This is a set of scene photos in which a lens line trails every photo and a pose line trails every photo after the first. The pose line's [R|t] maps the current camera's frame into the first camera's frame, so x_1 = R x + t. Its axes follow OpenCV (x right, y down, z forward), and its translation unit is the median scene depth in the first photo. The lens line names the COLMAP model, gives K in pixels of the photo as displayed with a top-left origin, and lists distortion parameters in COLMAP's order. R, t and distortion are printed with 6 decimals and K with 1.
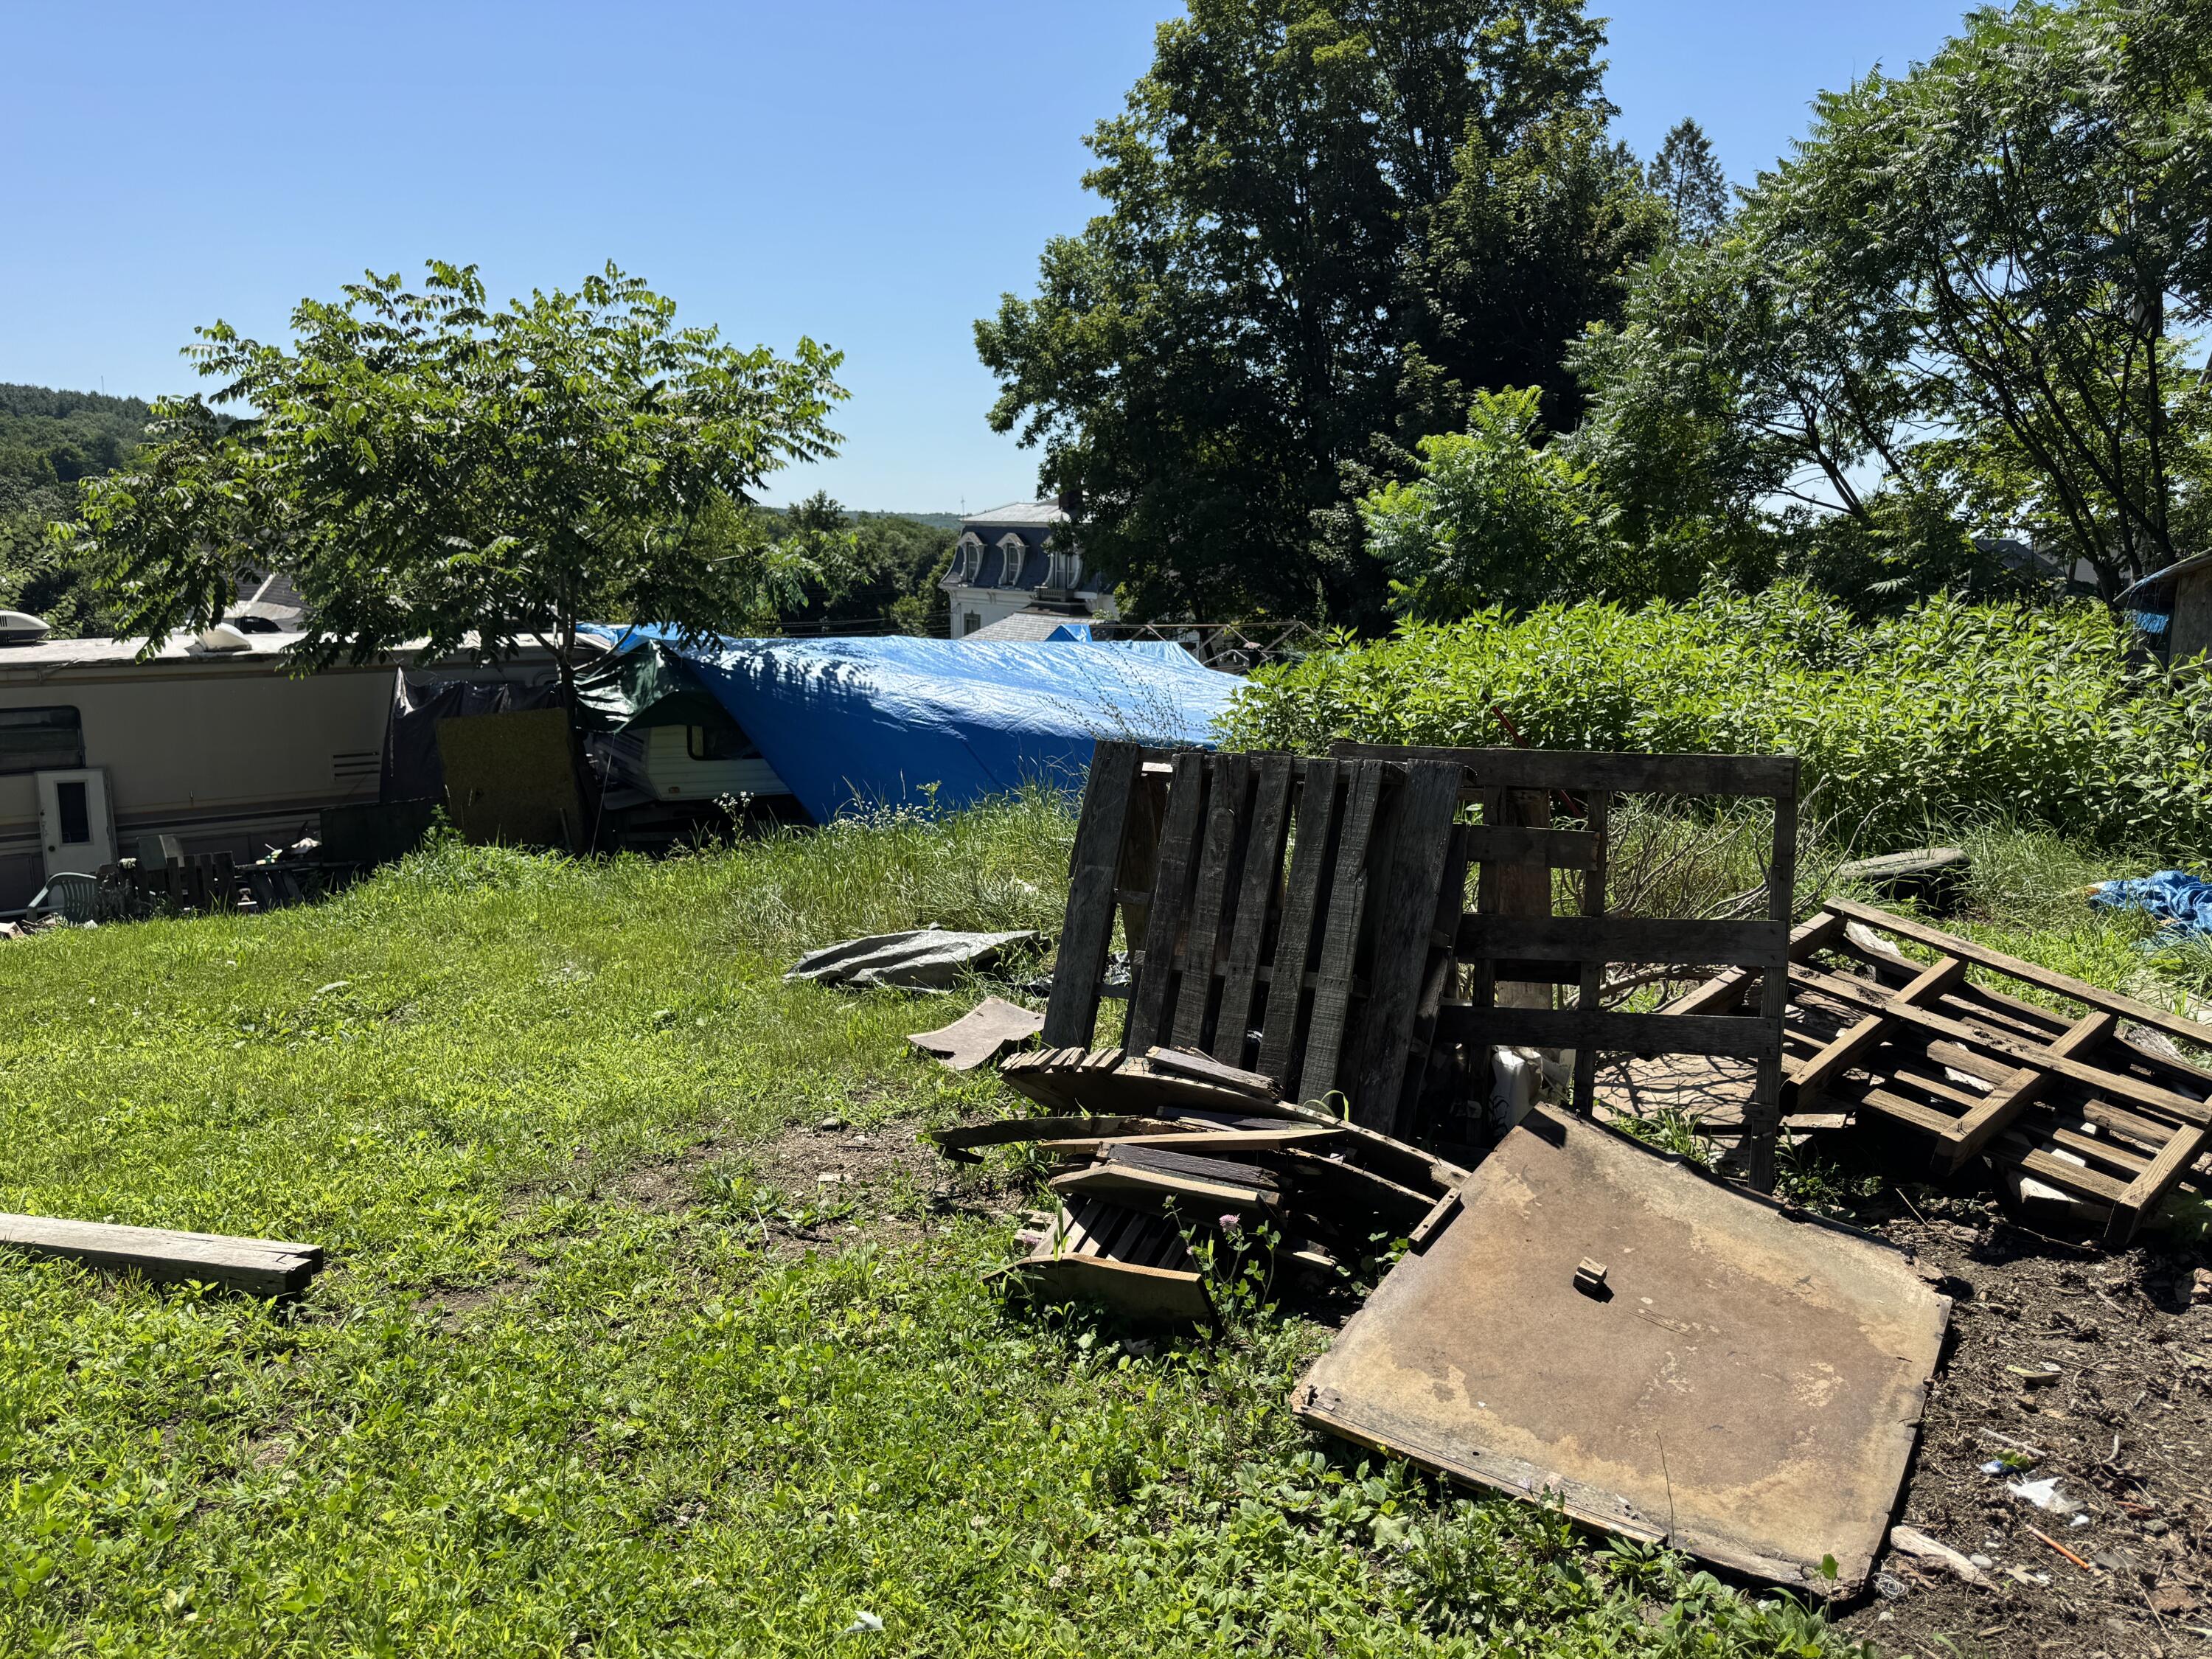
lens RADIAL K [[1554.2, 0, 1105.7], [0, 1554.2, 878.2], [0, 0, 1]] dist [0.065330, -0.091451]
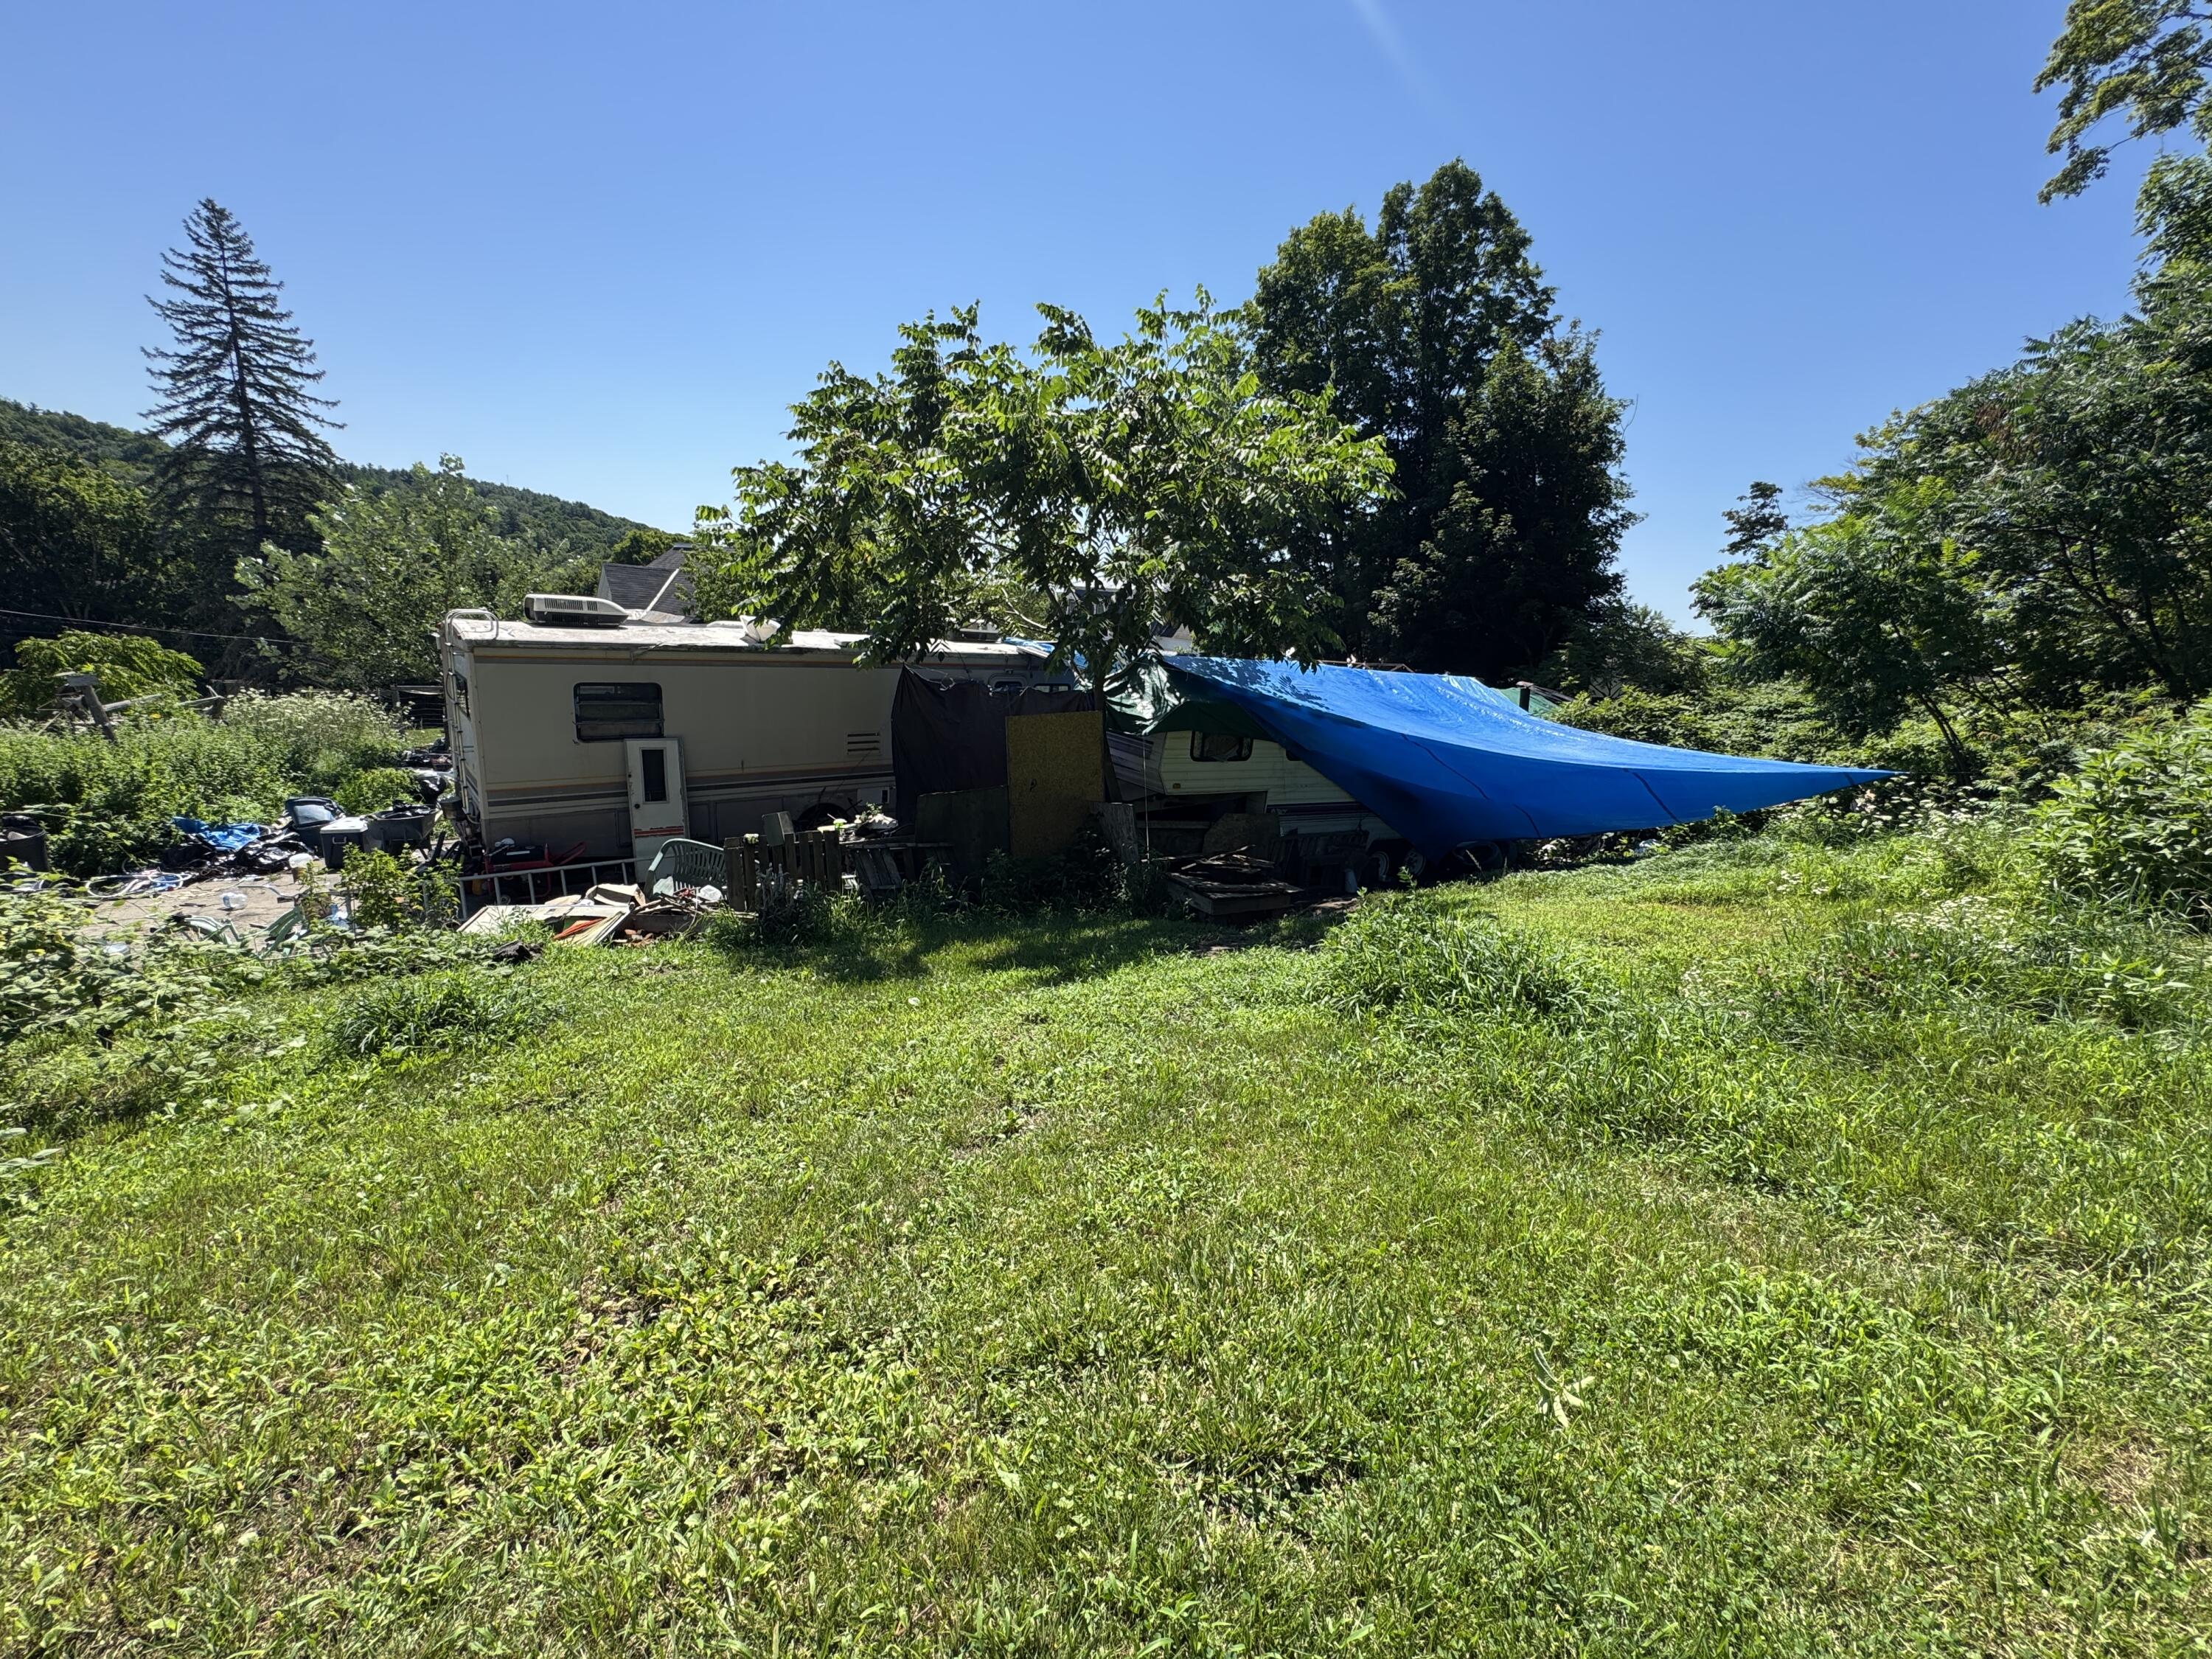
lens RADIAL K [[888.1, 0, 1100.5], [0, 888.1, 840.0], [0, 0, 1]] dist [0.000576, 0.000047]
pose [[0.998048, 0.055116, 0.029360, -0.317033], [-0.056340, 0.997502, 0.042621, -0.037667], [-0.026937, -0.044192, 0.998660, 0.306005]]
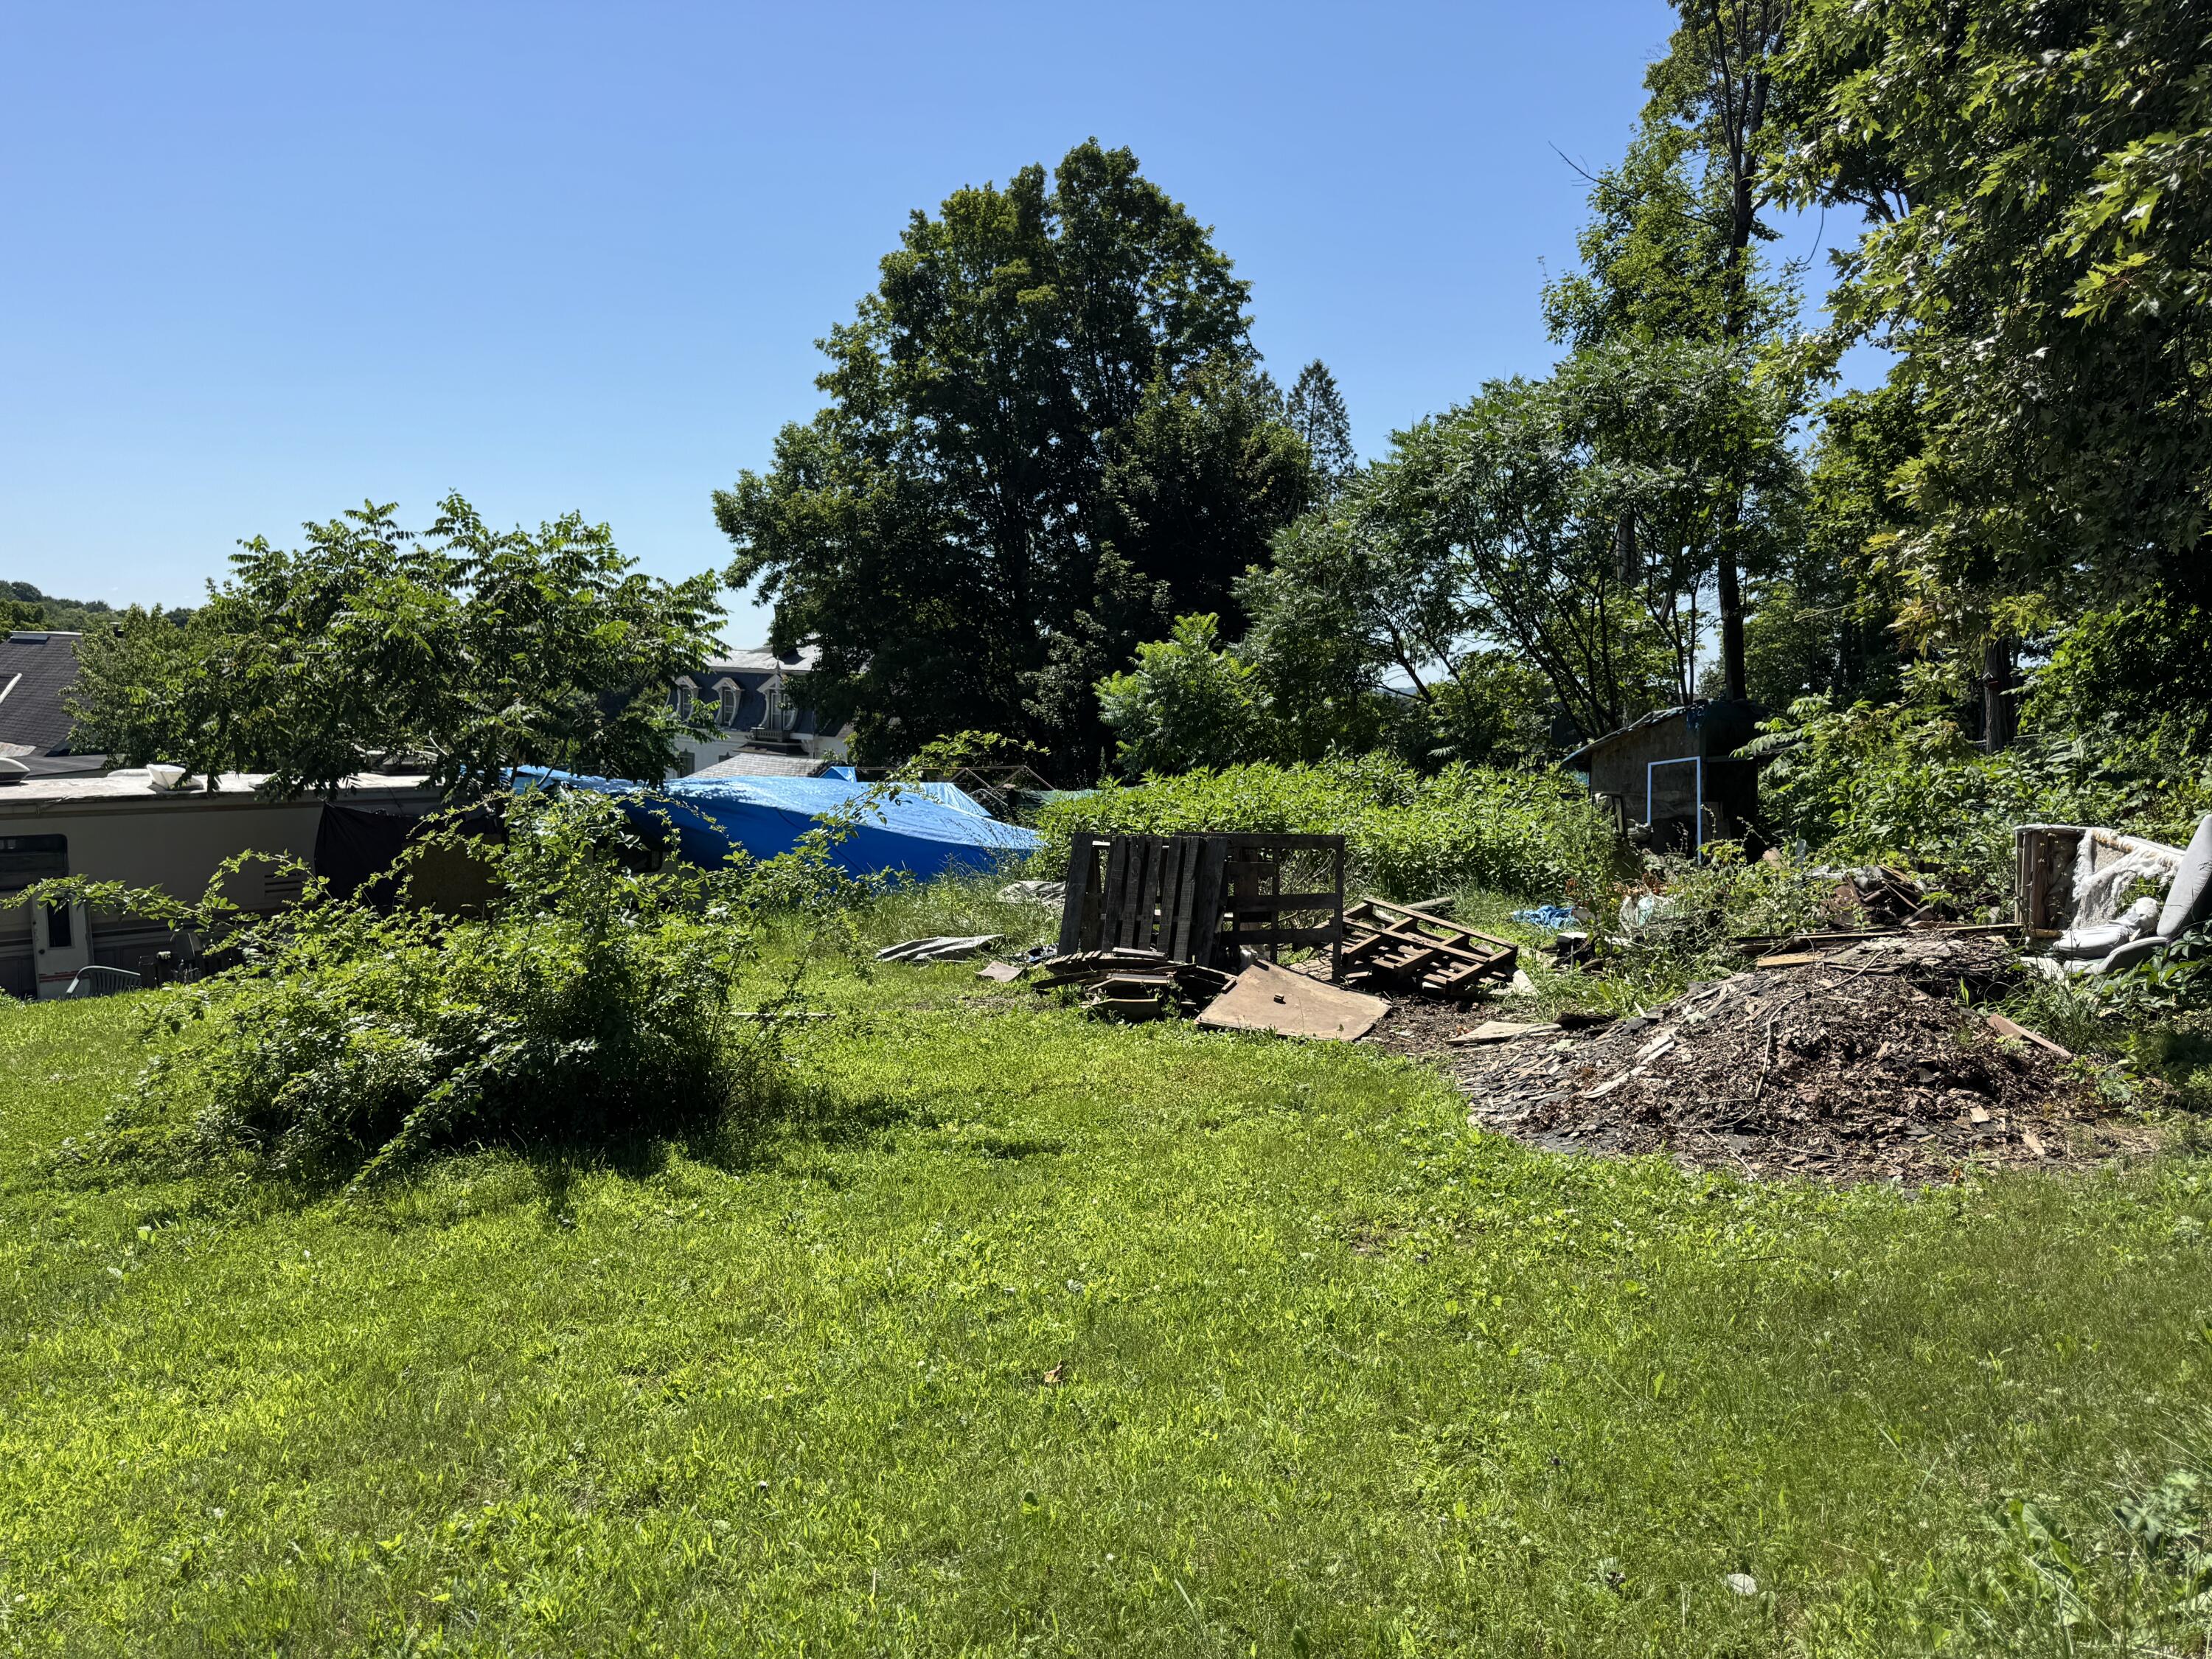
lens RADIAL K [[1523.1, 0, 1063.0], [0, 1523.1, 826.6], [0, 0, 1]] dist [0.359139, 0.000086]
pose [[0.984258, -0.000623, 0.176735, -0.116465], [0.021212, 0.993182, -0.114632, 0.045288], [-0.175458, 0.116576, 0.977560, -0.348529]]
